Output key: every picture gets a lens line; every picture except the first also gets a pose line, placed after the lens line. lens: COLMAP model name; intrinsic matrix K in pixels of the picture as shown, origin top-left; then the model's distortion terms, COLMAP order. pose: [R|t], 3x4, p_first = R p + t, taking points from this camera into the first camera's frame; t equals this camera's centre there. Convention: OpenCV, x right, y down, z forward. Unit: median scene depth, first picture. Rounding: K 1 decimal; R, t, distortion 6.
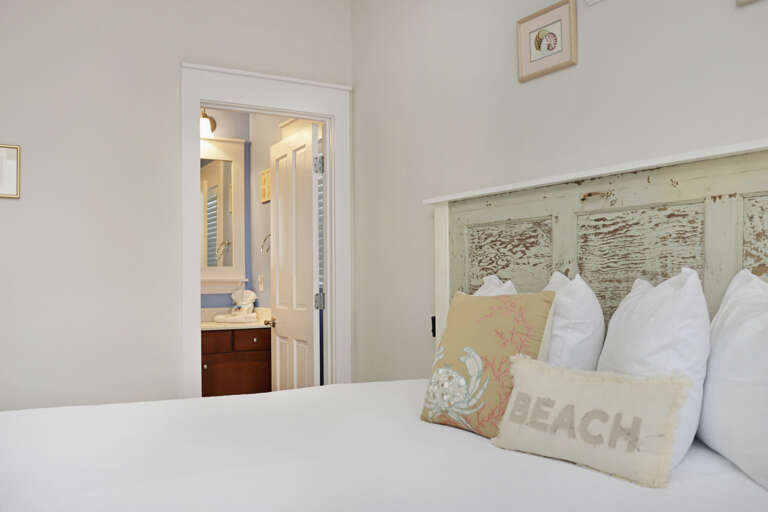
lens RADIAL K [[649.1, 0, 383.8], [0, 649.1, 257.1], [0, 0, 1]] dist [-0.019677, 0.003878]
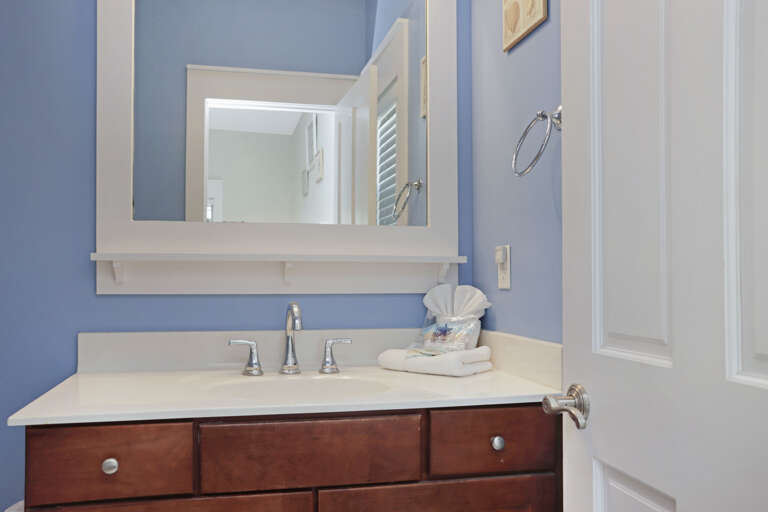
lens RADIAL K [[649.1, 0, 383.5], [0, 649.1, 254.3], [0, 0, 1]] dist [-0.019677, 0.003878]
pose [[0.956539, 0.005940, -0.291545, -0.145125], [-0.007735, 0.999958, -0.005005, 0.035071], [0.291503, 0.007042, 0.956544, 0.621388]]
